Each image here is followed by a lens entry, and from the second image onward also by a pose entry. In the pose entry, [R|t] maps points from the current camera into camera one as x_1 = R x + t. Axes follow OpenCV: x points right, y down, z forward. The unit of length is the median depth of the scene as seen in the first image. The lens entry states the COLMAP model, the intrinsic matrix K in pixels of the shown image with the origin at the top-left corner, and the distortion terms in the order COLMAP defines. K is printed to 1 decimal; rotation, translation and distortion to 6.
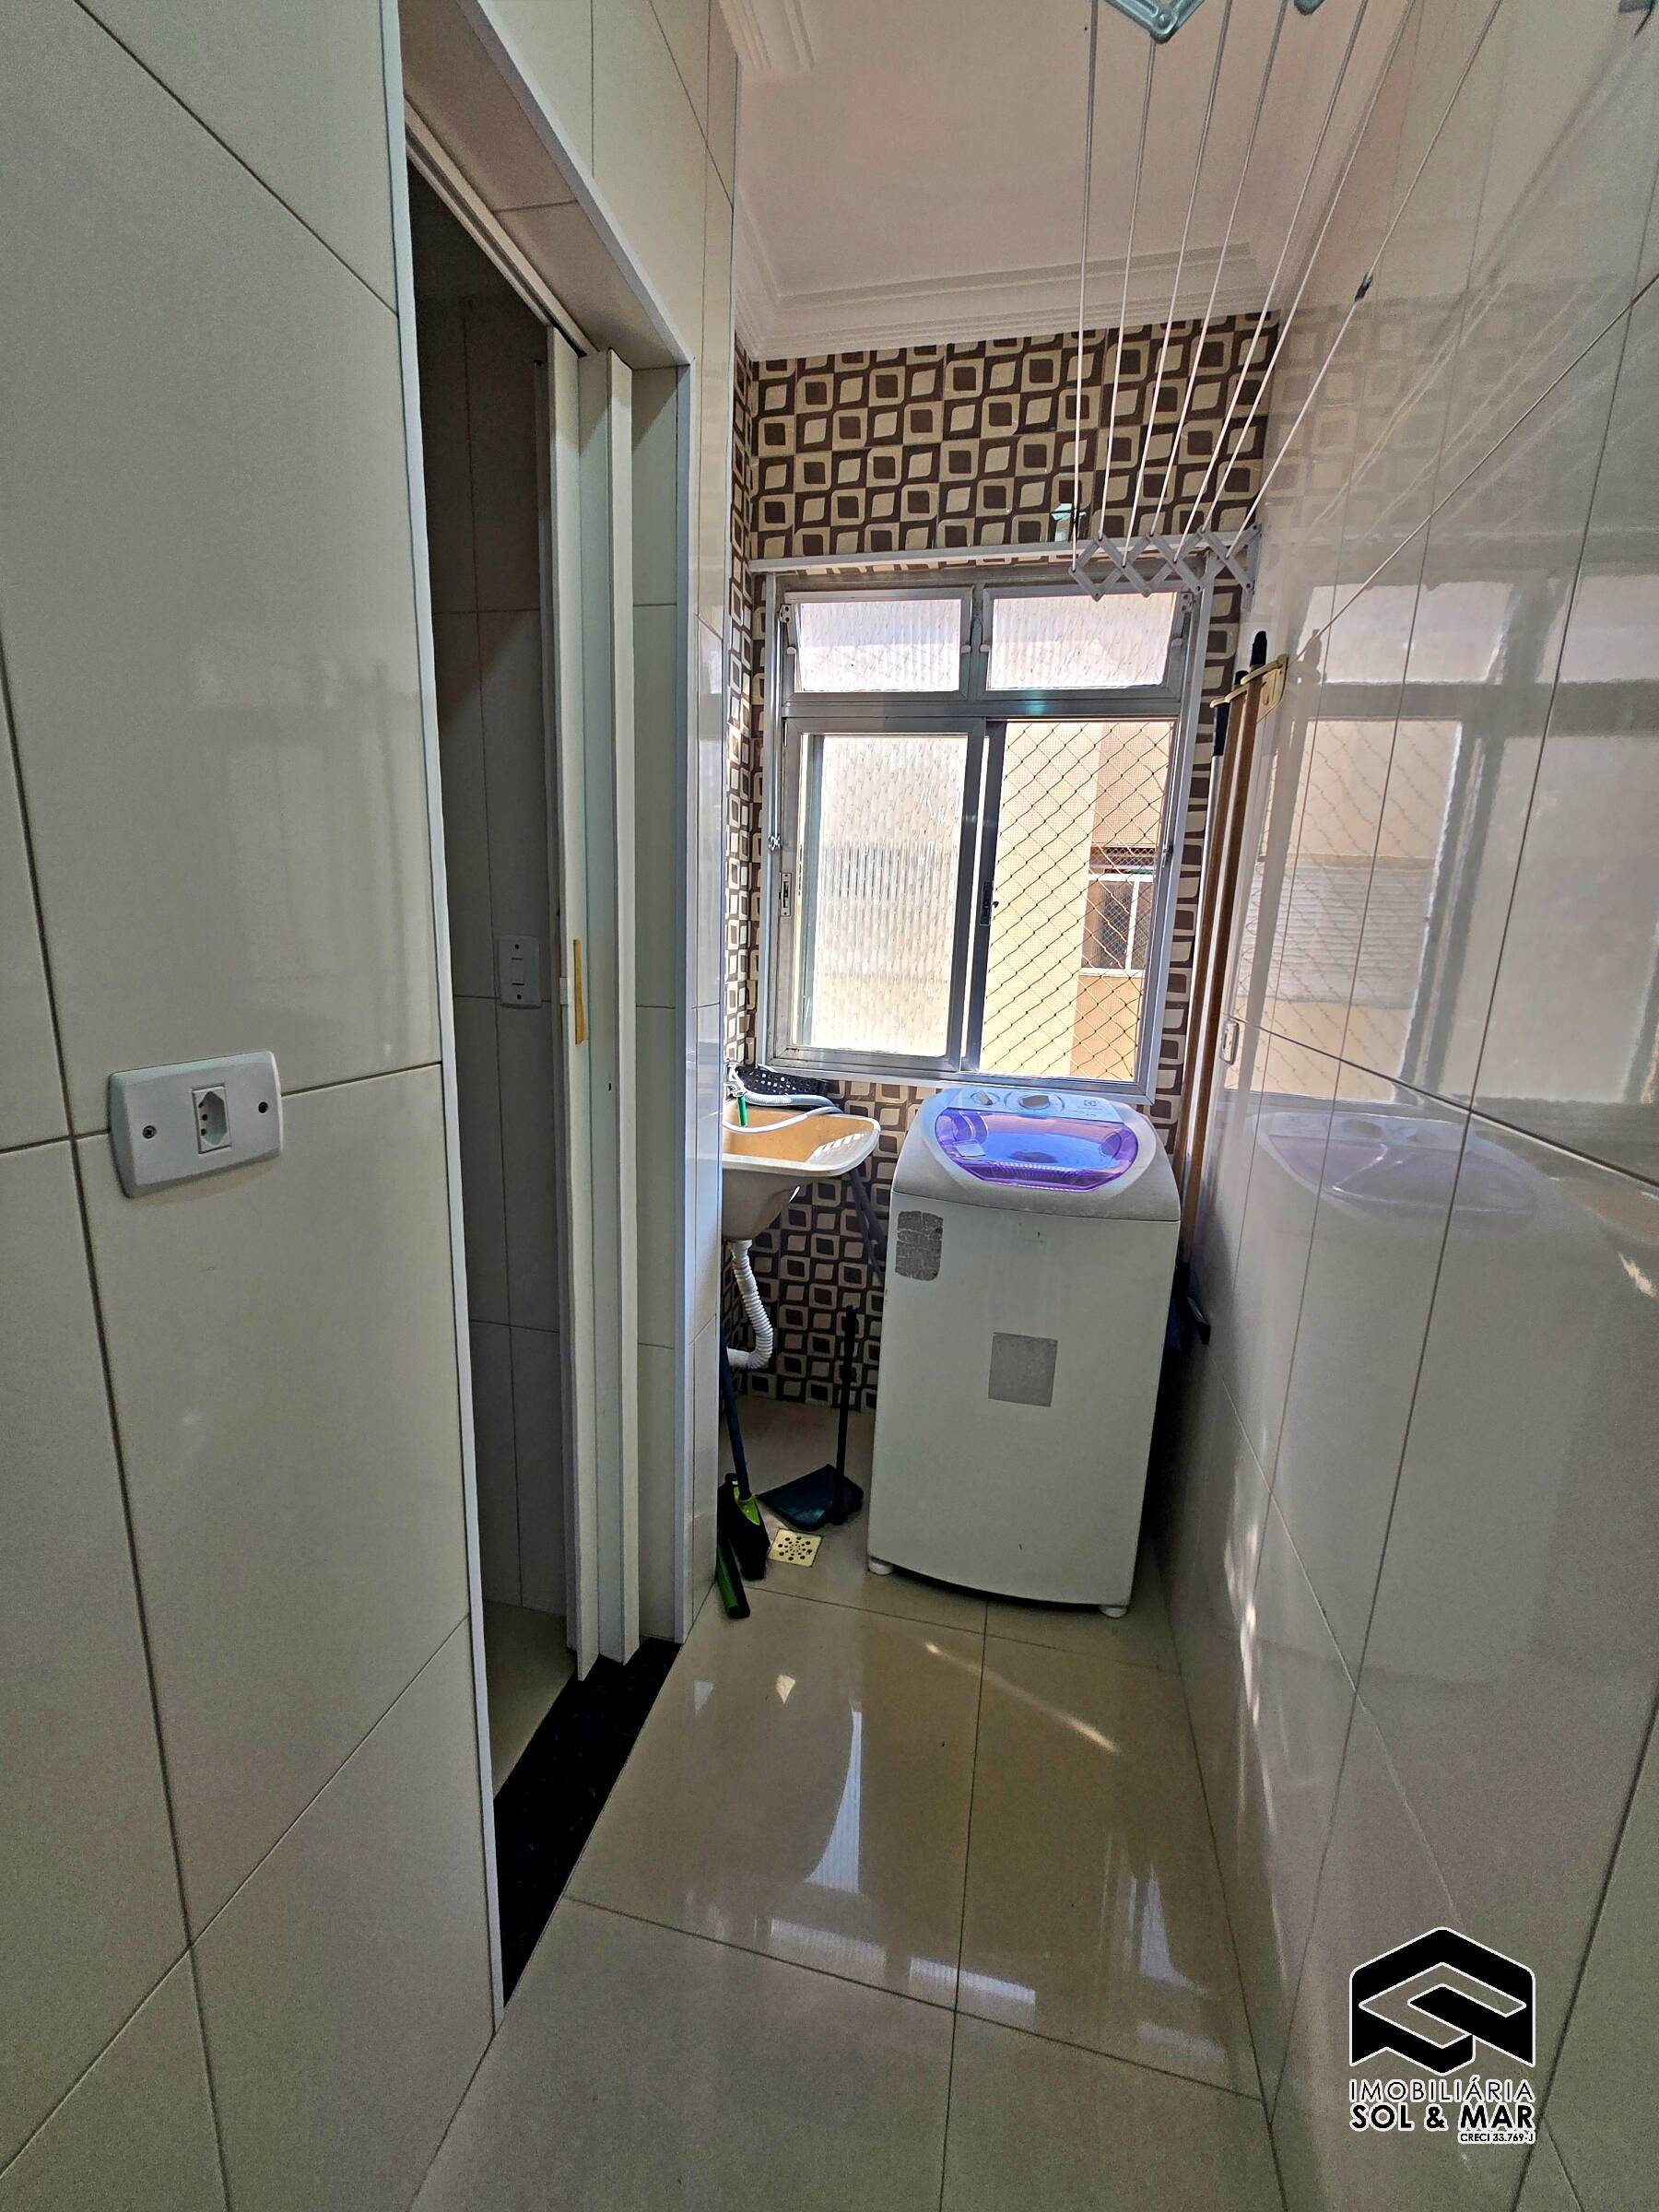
lens RADIAL K [[868.2, 0, 836.9], [0, 868.2, 1114.5], [0, 0, 1]] dist [-0.001746, 0.000489]
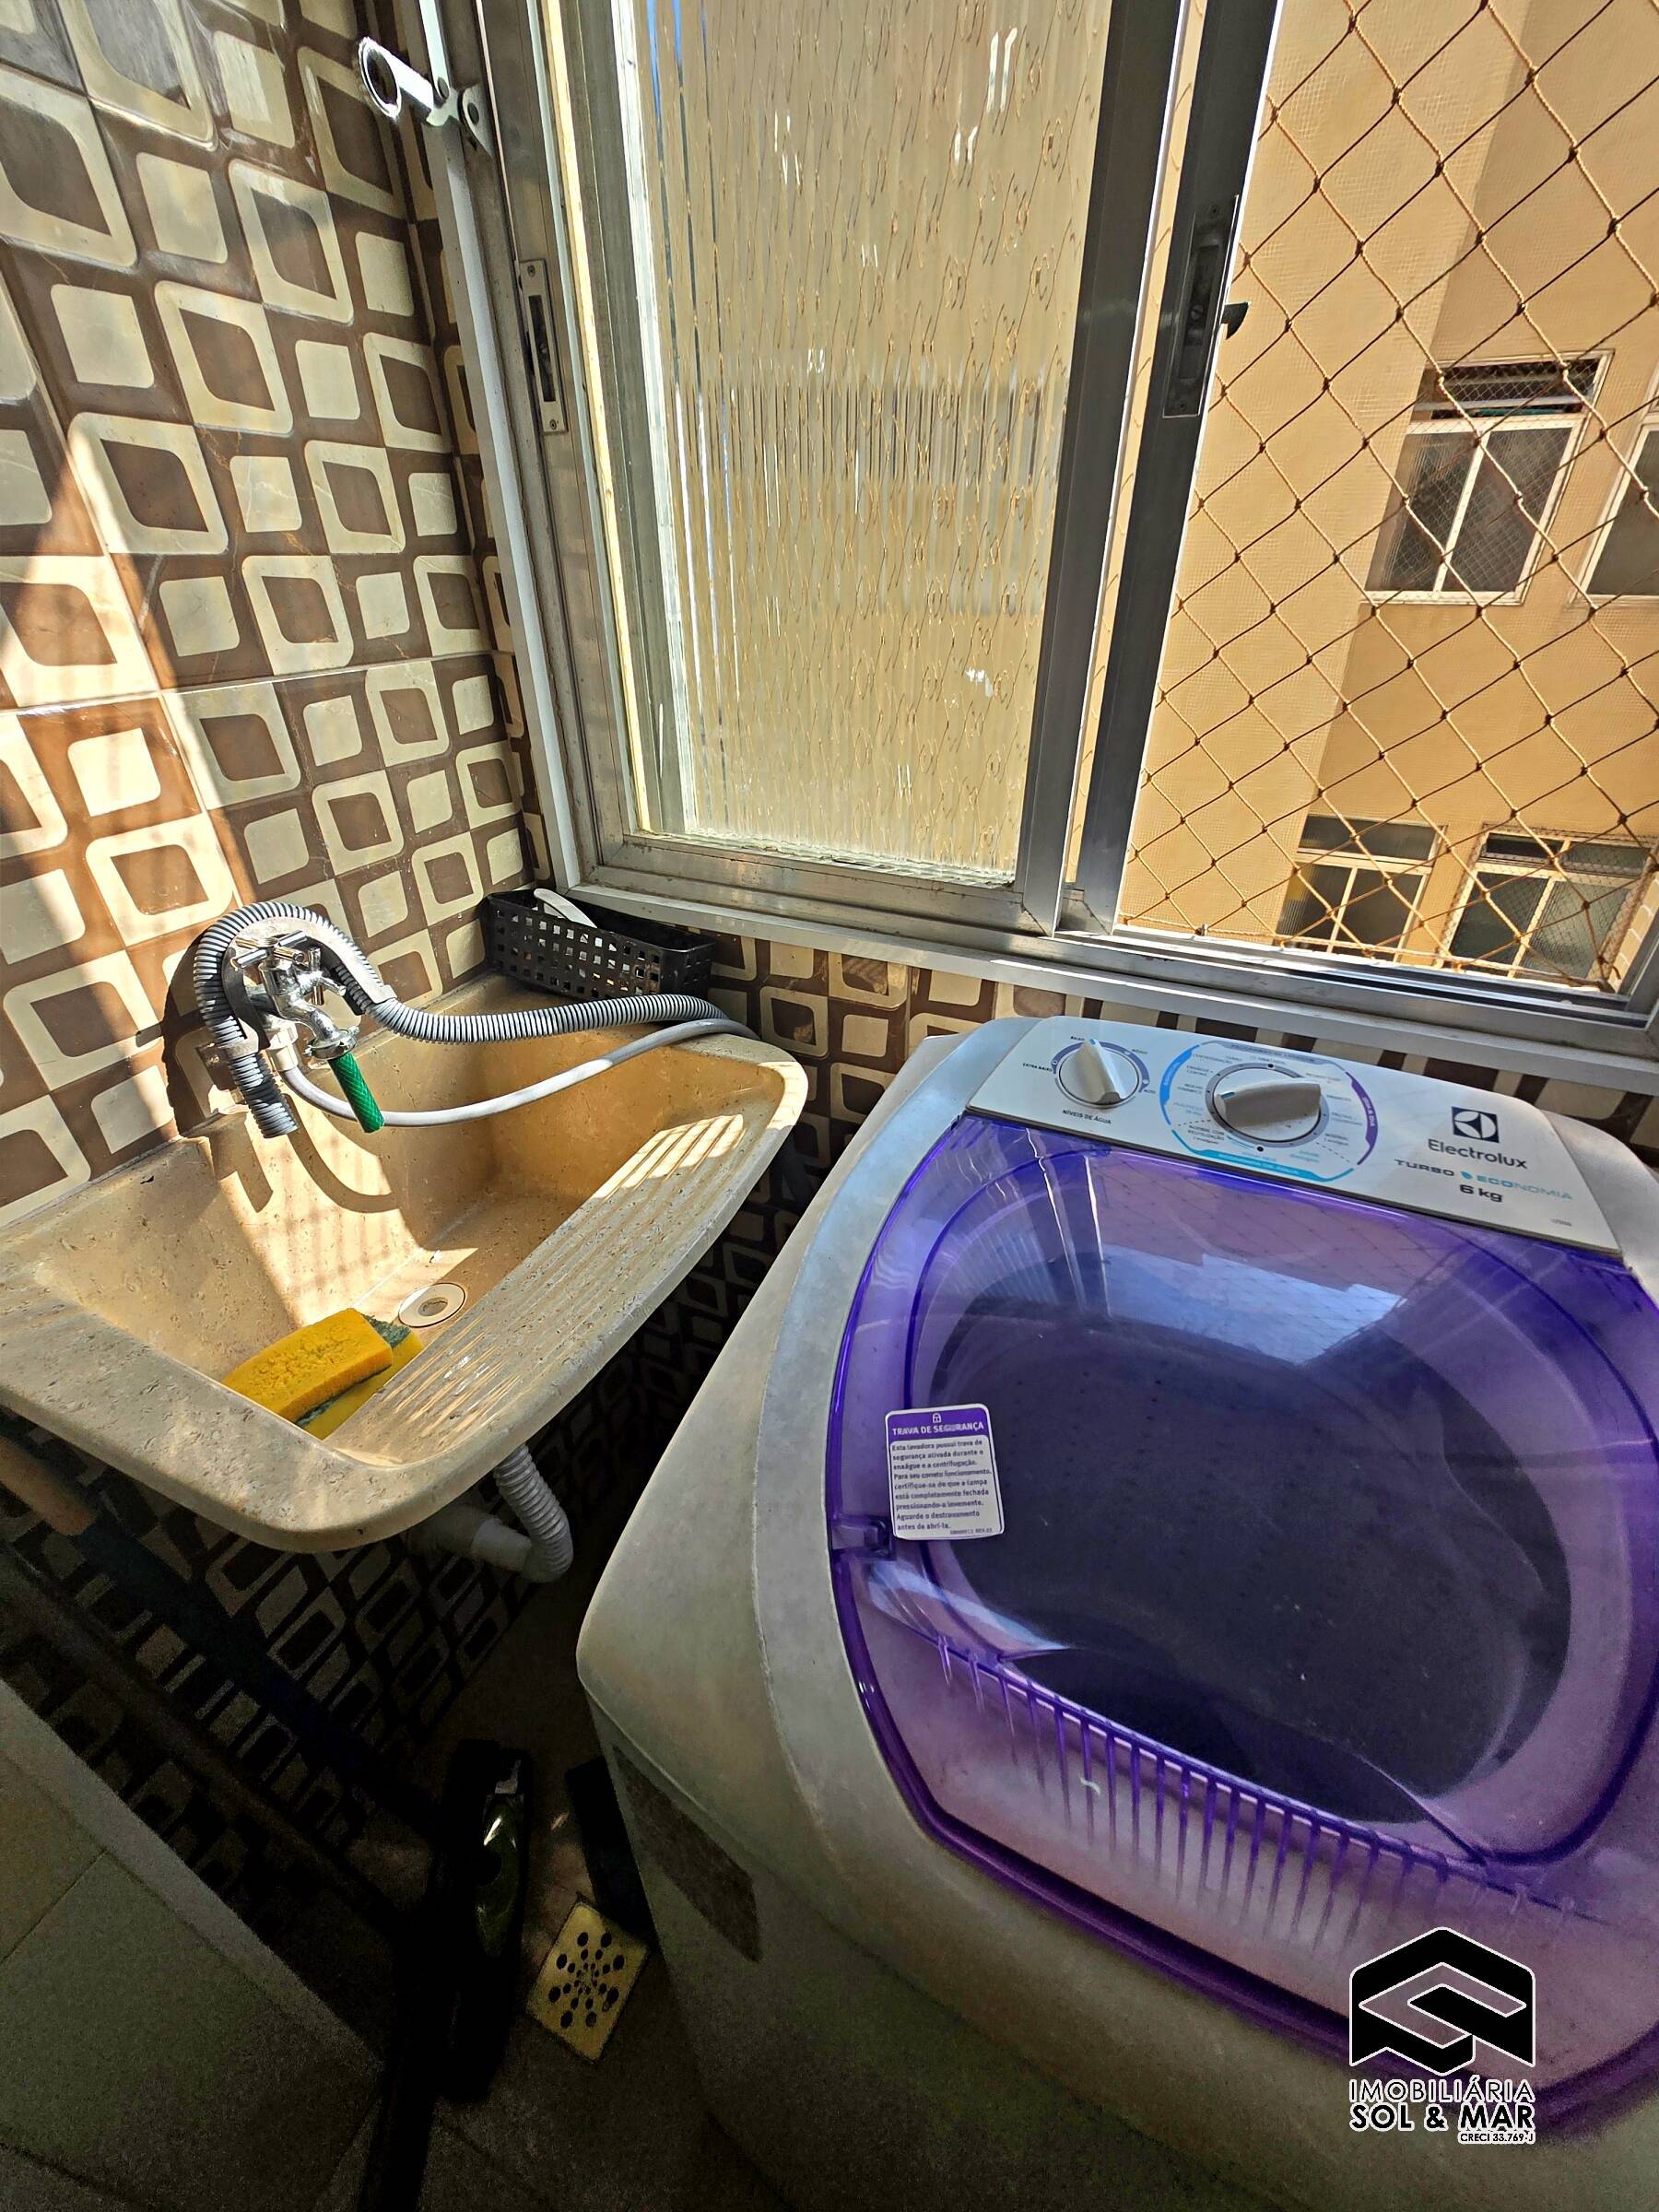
lens RADIAL K [[868.2, 0, 859.4], [0, 868.2, 1116.0], [0, 0, 1]] dist [-0.001746, 0.000489]
pose [[0.983053, 0.064865, -0.171462, 0.127563], [0.000857, 0.933672, 0.358127, -0.104070], [0.183319, -0.352205, 0.917794, 0.626308]]
